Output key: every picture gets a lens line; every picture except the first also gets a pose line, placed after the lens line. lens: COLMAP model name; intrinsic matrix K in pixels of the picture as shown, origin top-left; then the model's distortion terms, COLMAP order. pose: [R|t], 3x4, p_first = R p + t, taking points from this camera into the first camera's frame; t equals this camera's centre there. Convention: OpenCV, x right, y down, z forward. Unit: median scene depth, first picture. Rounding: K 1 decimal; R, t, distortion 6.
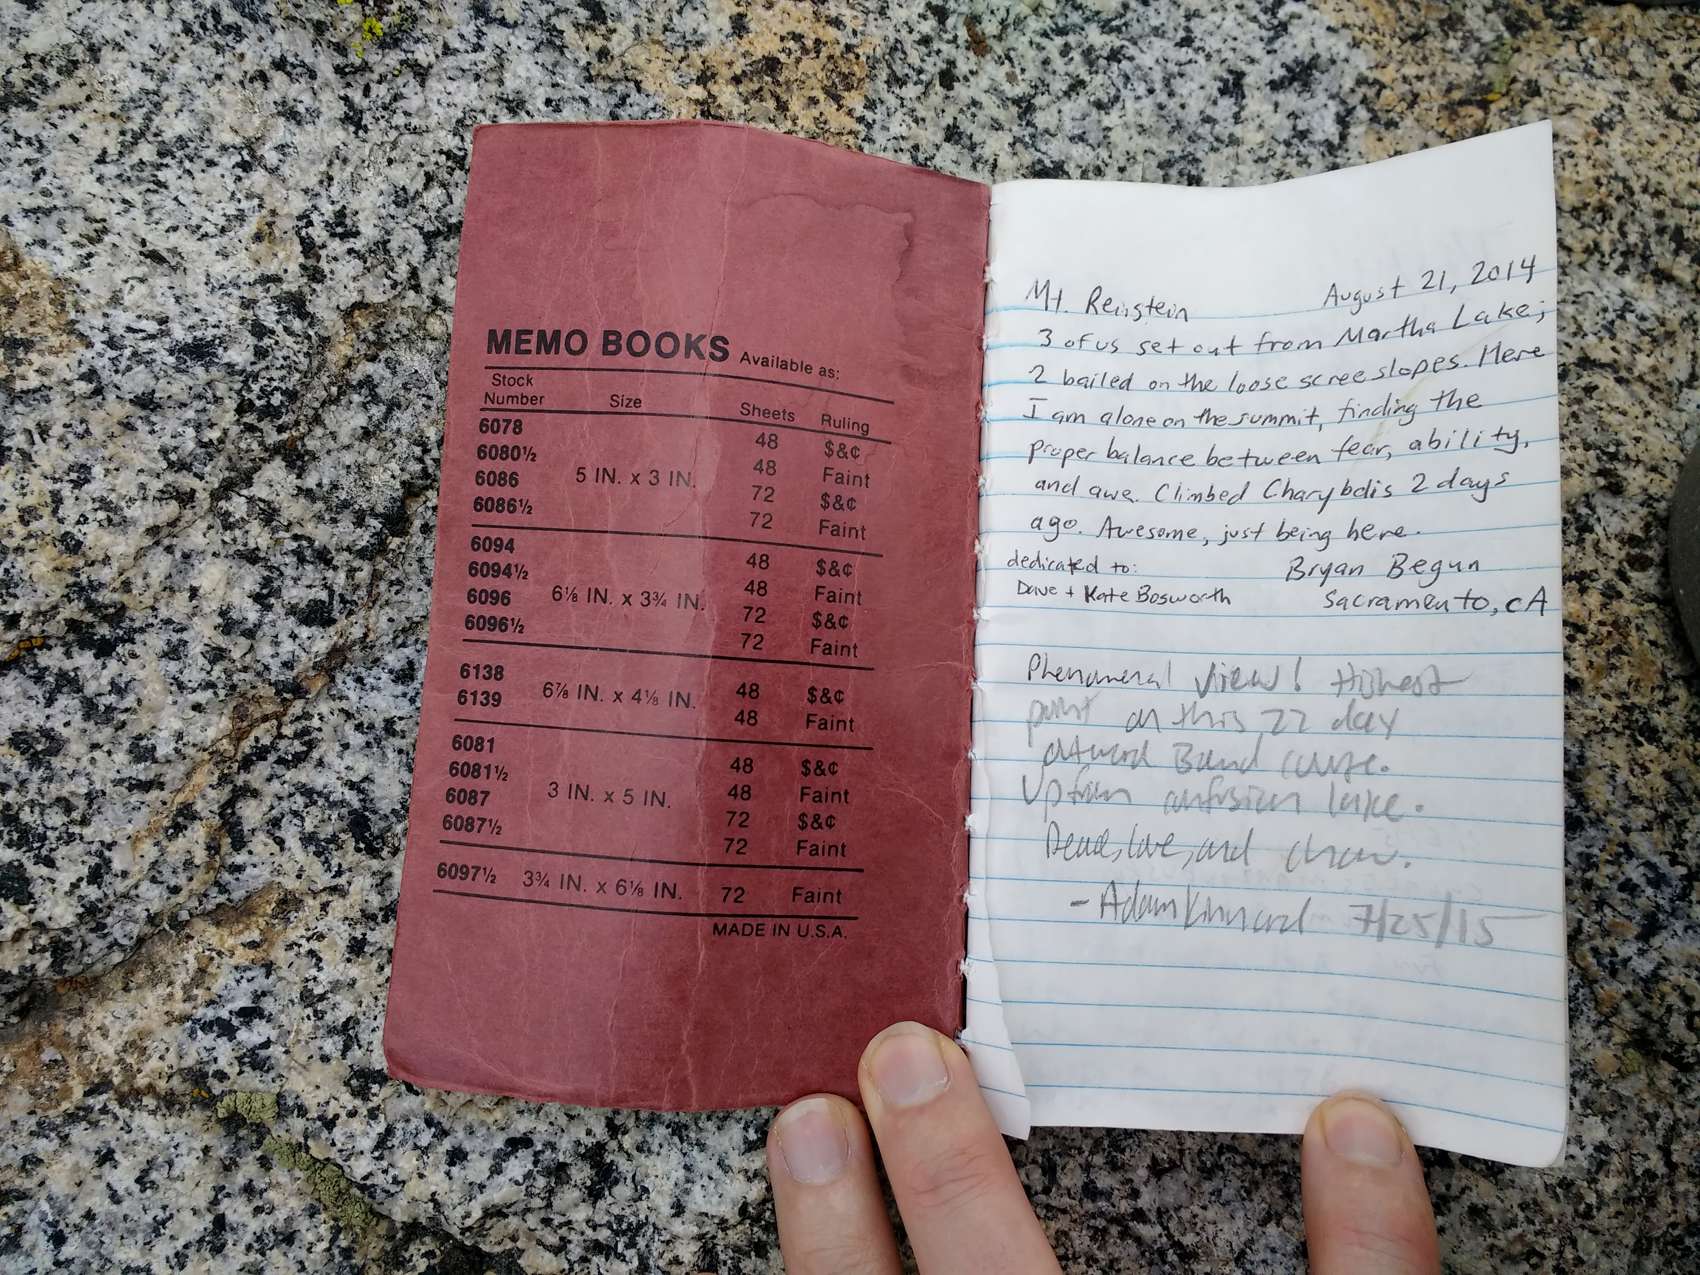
lens RADIAL K [[1399.4, 0, 883.0], [0, 1399.4, 648.7], [0, 0, 1]] dist [0.112327, -0.182128]
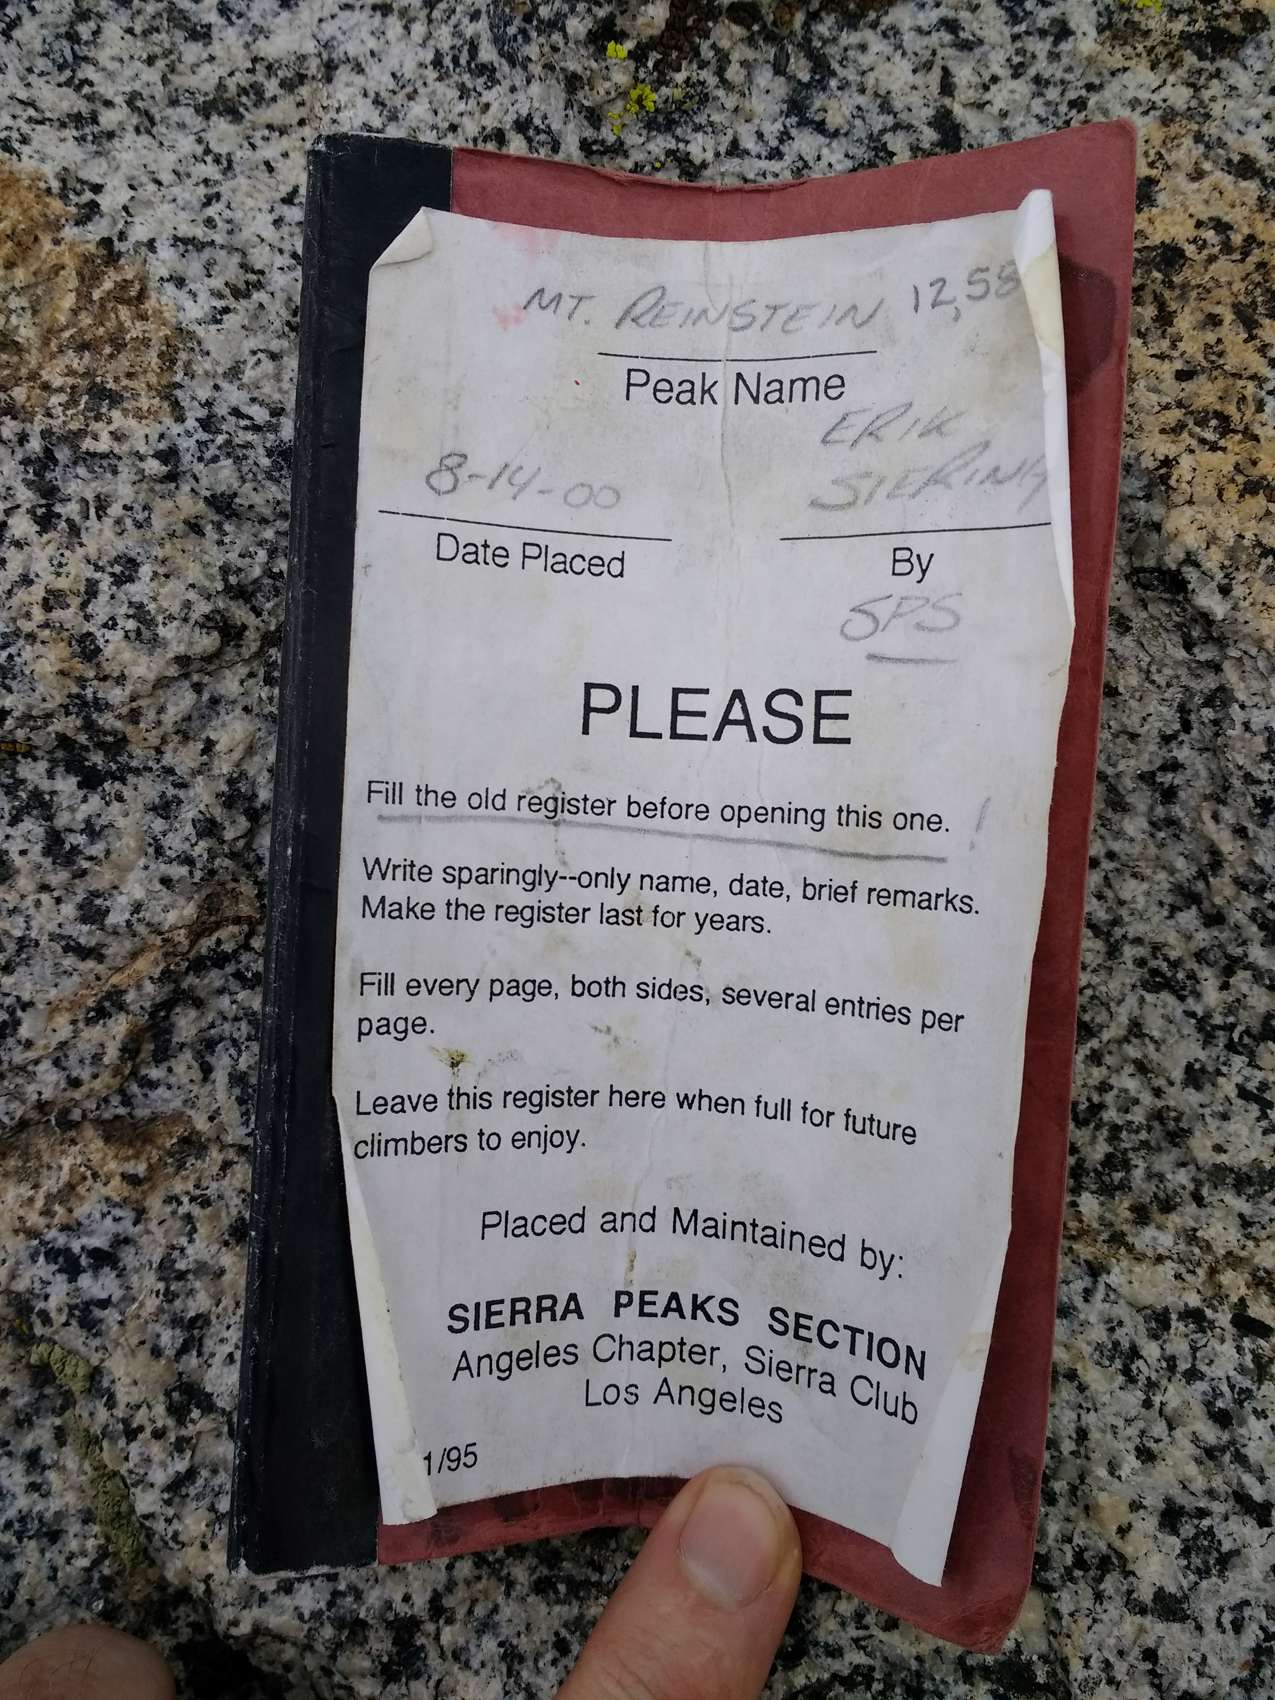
lens RADIAL K [[1410.7, 0, 637.3], [0, 1410.7, 854.1], [0, 0, 1]] dist [0.148509, -0.277320]
pose [[0.889439, 0.332315, -0.313791, 0.006194], [-0.329805, 0.941962, 0.062736, -0.113466], [0.316427, 0.047690, 0.947417, 0.314538]]
